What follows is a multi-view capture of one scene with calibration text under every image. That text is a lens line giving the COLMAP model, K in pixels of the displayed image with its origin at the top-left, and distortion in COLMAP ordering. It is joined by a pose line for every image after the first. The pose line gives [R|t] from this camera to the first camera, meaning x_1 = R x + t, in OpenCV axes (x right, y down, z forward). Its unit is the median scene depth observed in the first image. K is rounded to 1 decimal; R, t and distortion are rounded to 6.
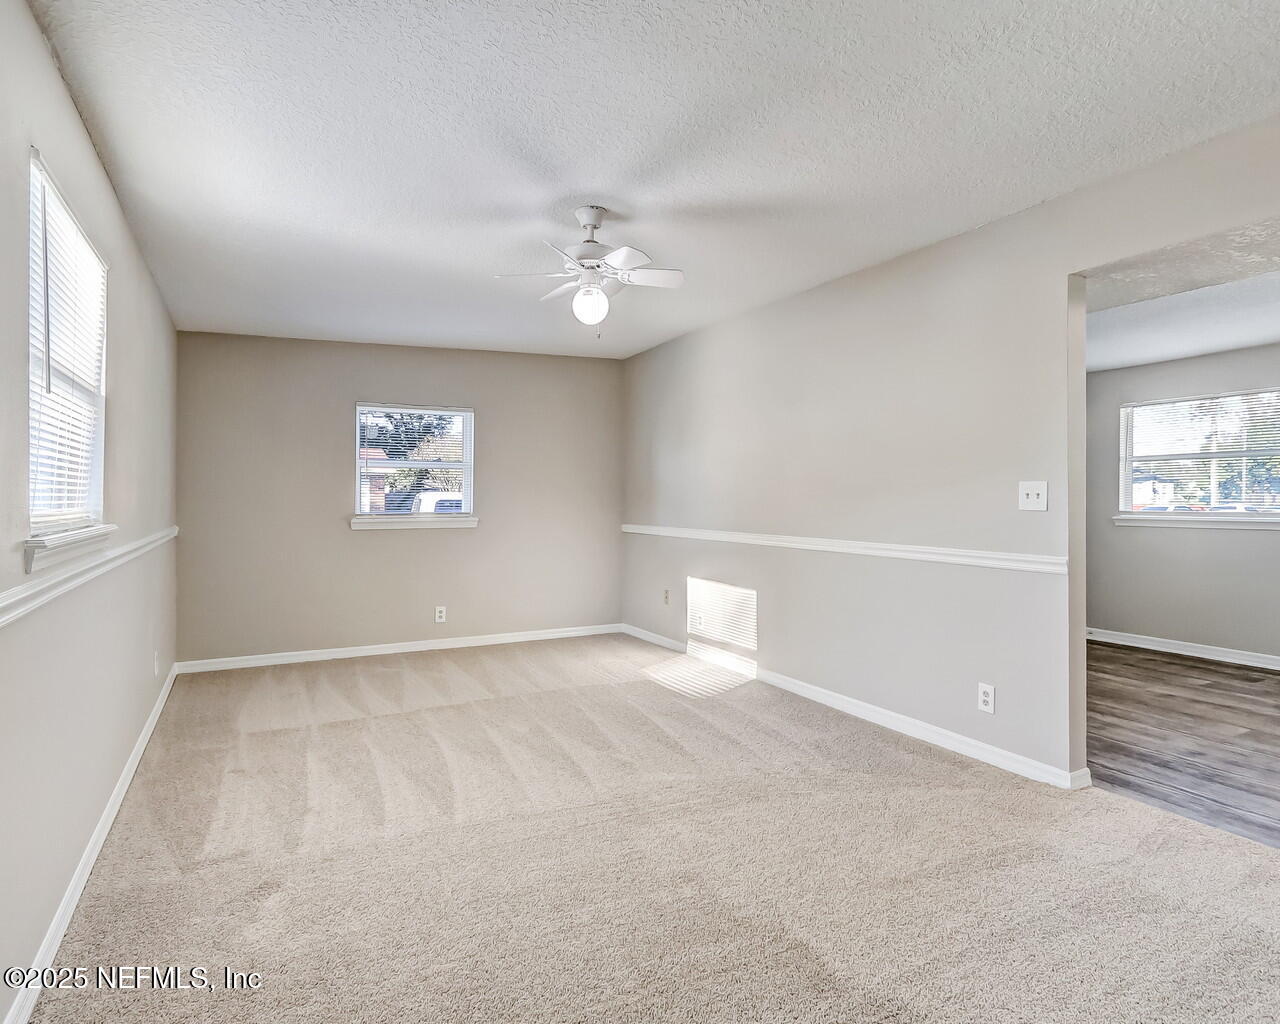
lens RADIAL K [[710.5, 0, 630.6], [0, 710.5, 501.9], [0, 0, 1]] dist [0.000460, 0.001530]
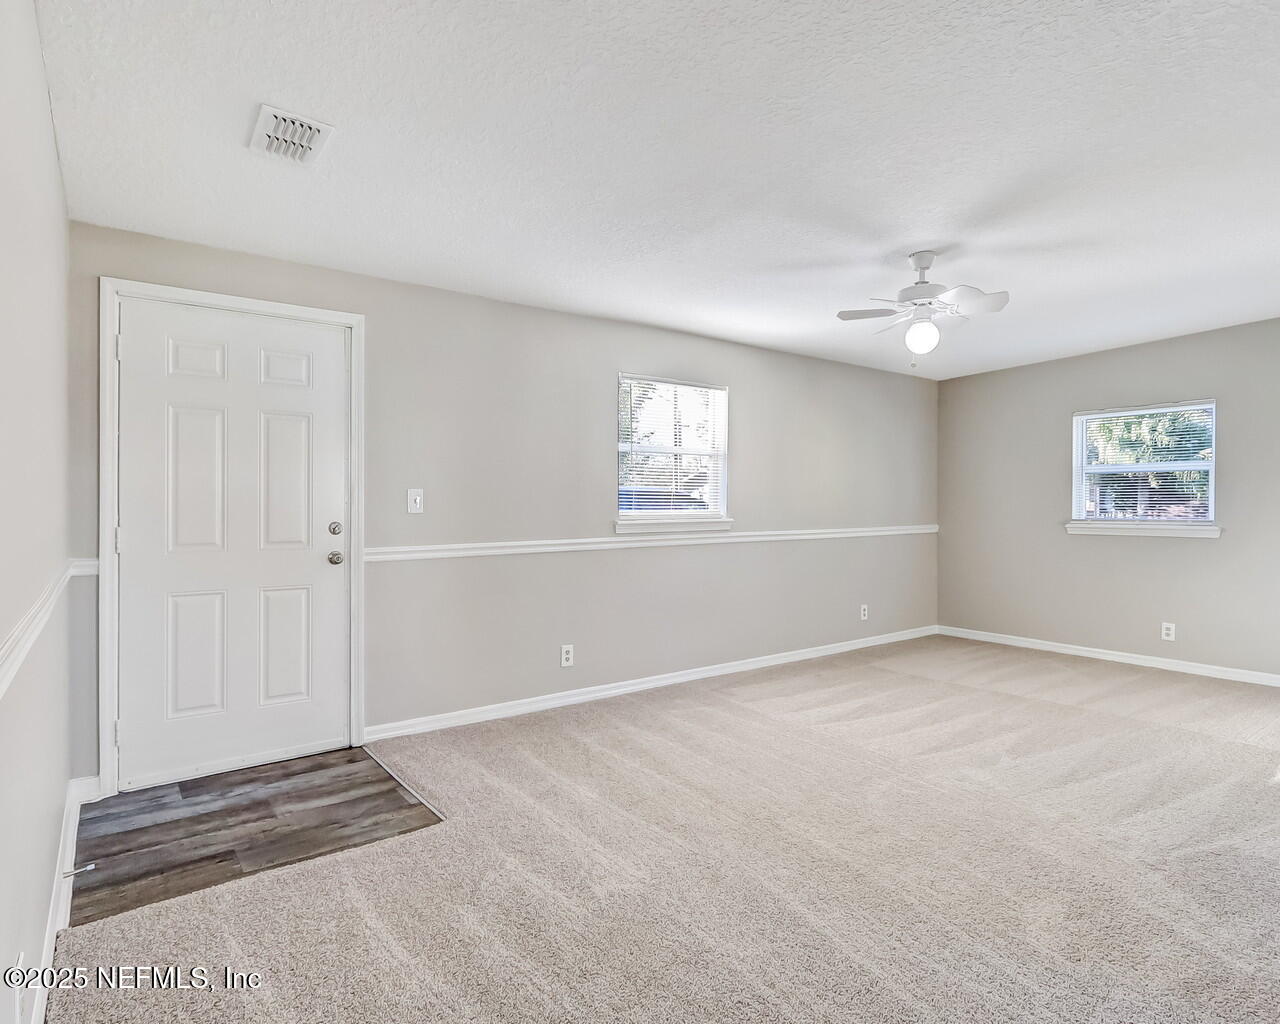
lens RADIAL K [[710.5, 0, 630.6], [0, 710.5, 501.9], [0, 0, 1]] dist [0.000460, 0.001530]
pose [[0.155371, -0.006215, -0.987837, 0.873334], [-0.000502, 0.999980, -0.006371, -0.001639], [0.987856, 0.001485, 0.155364, 0.305580]]
